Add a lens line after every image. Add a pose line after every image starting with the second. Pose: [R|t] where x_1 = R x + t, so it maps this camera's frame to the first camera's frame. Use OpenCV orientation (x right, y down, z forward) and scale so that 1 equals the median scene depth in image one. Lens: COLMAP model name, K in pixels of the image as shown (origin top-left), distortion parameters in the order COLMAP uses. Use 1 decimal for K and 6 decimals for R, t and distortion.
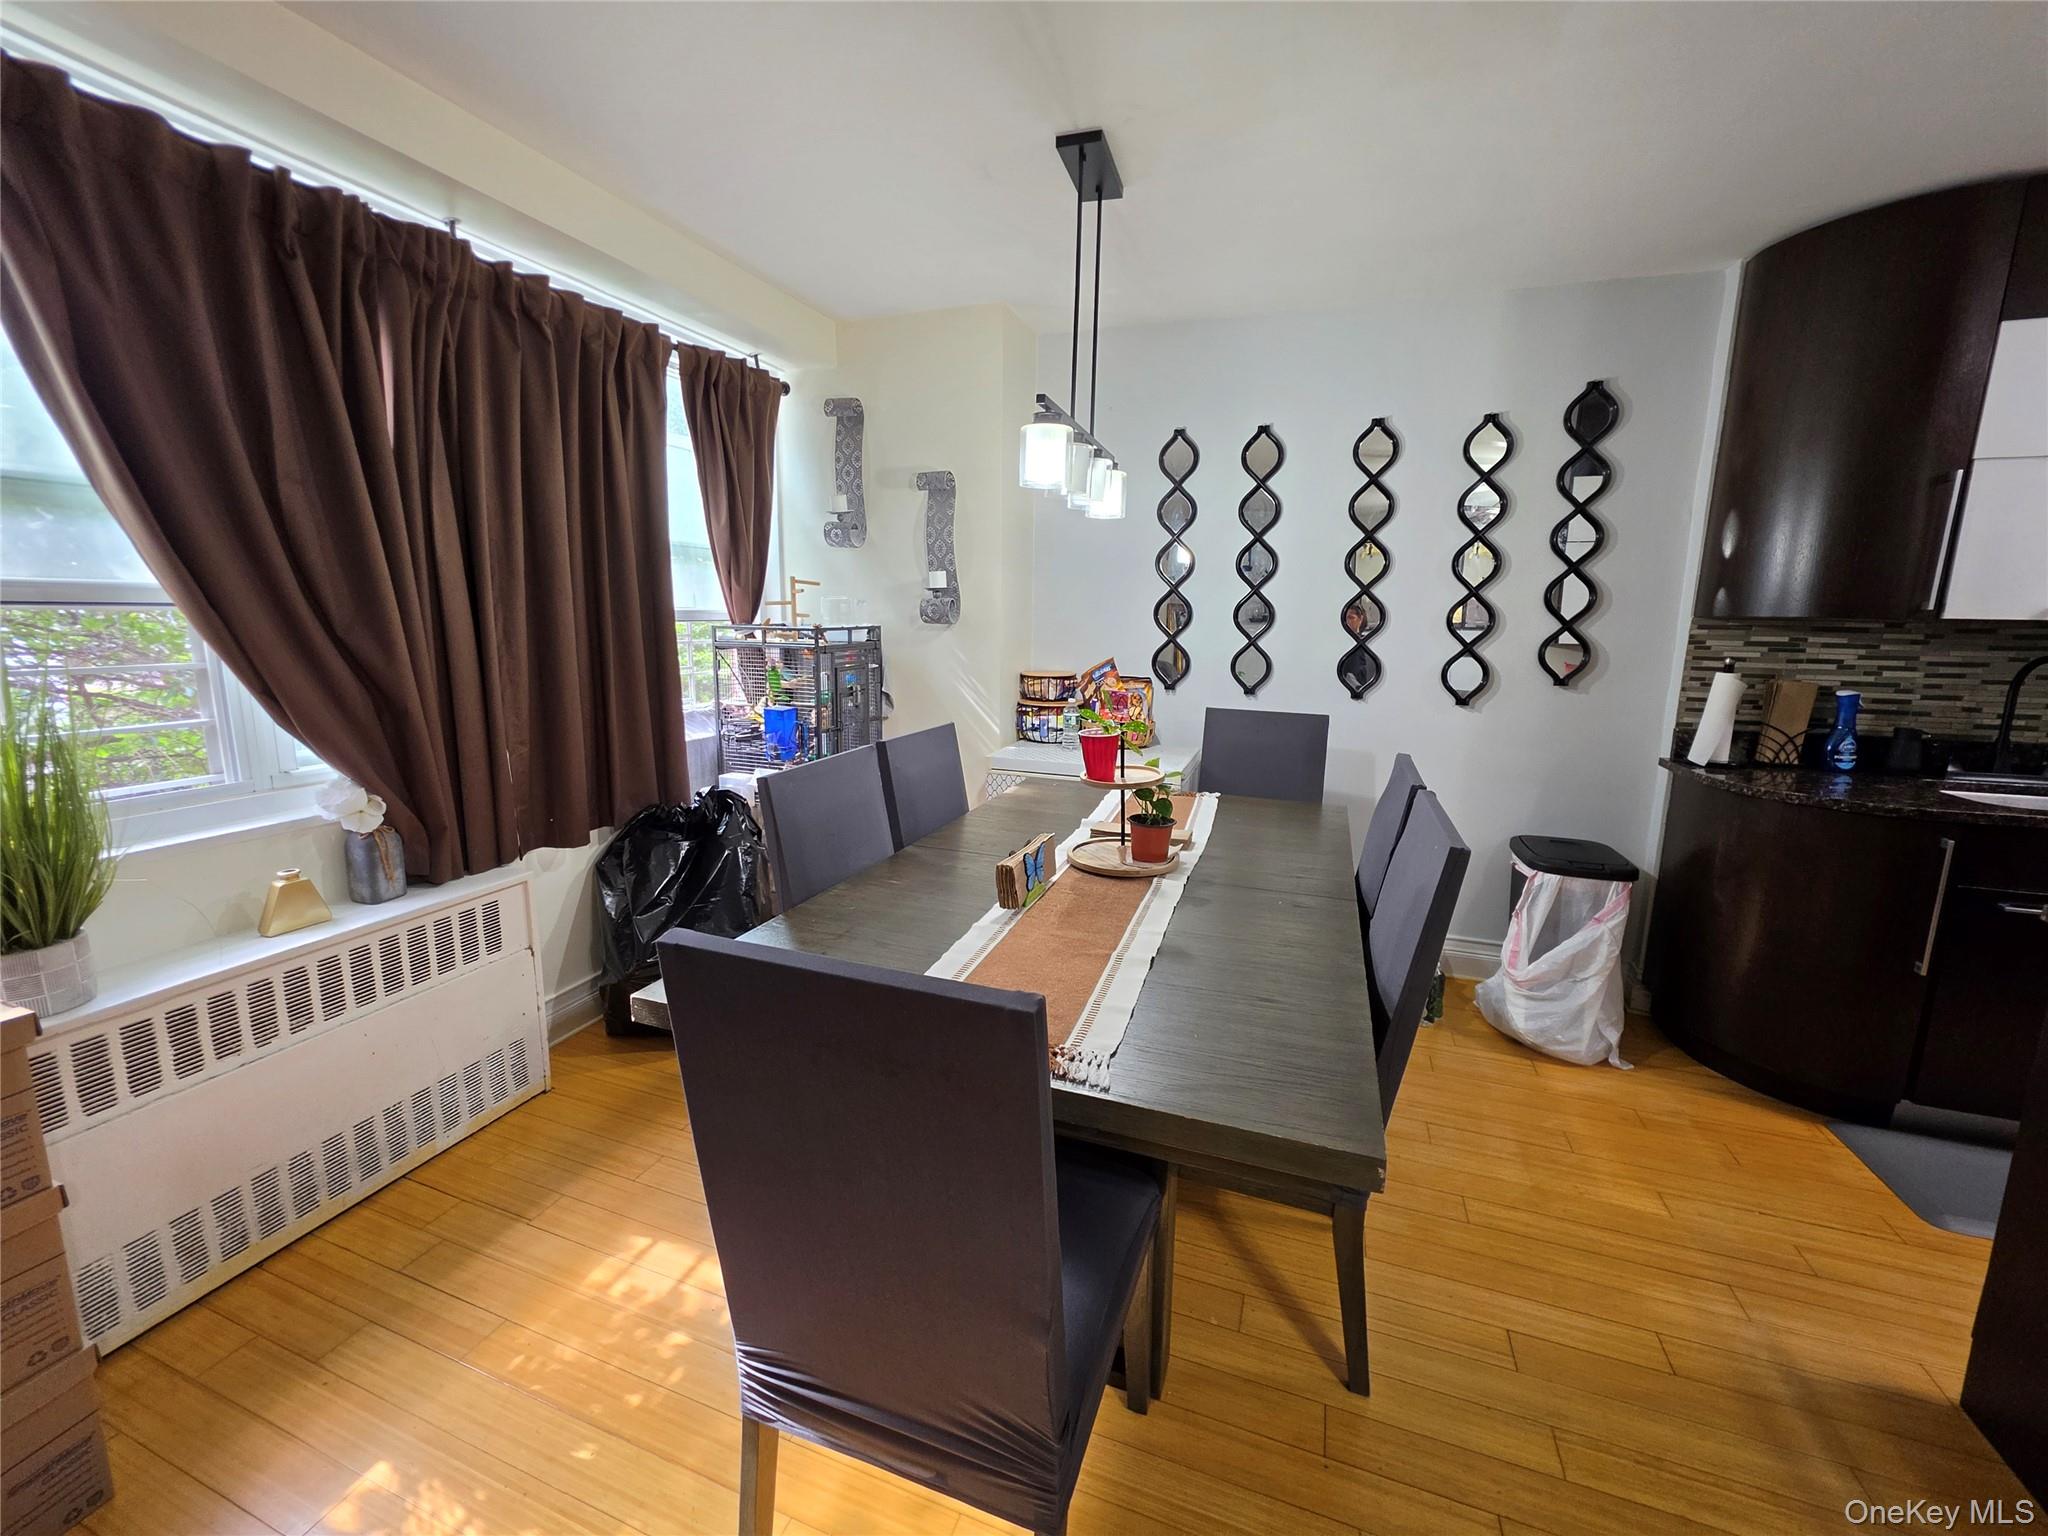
lens RADIAL K [[819.1, 0, 1021.4], [0, 819.1, 749.2], [0, 0, 1]] dist [-0.006674, 0.001909]
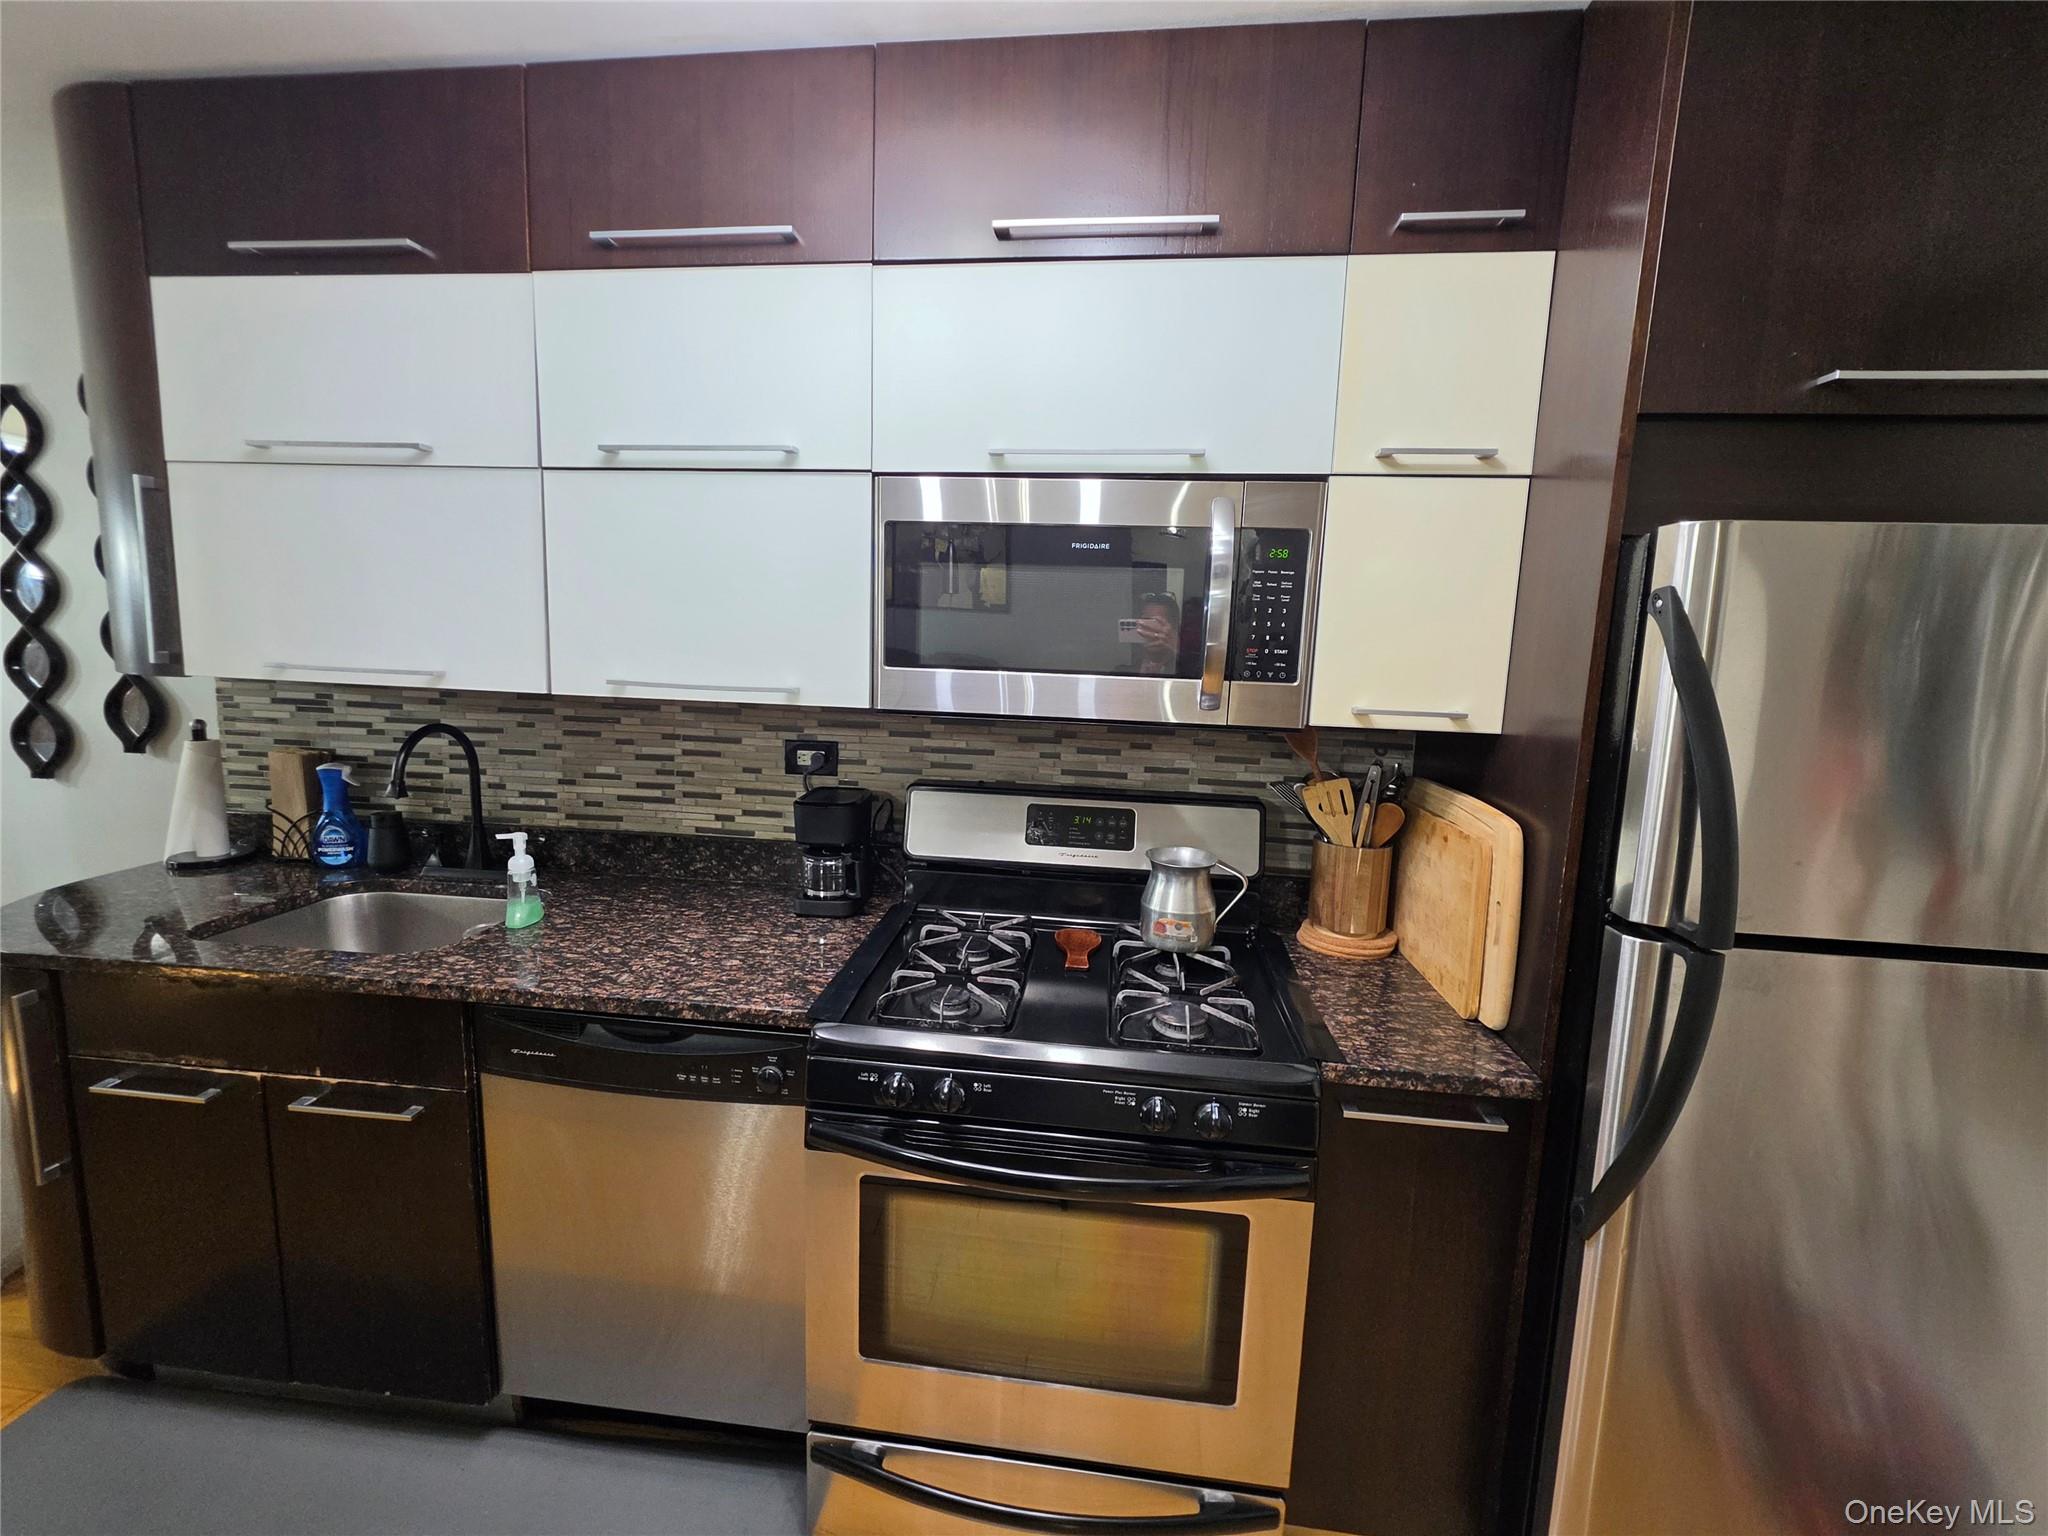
lens RADIAL K [[824.4, 0, 1019.0], [0, 824.4, 752.6], [0, 0, 1]] dist [-0.002328, 0.000141]
pose [[0.971706, -0.010115, 0.235976, 1.390137], [0.016863, 0.999504, -0.026595, -0.047833], [-0.235590, 0.029822, 0.971395, 0.080938]]
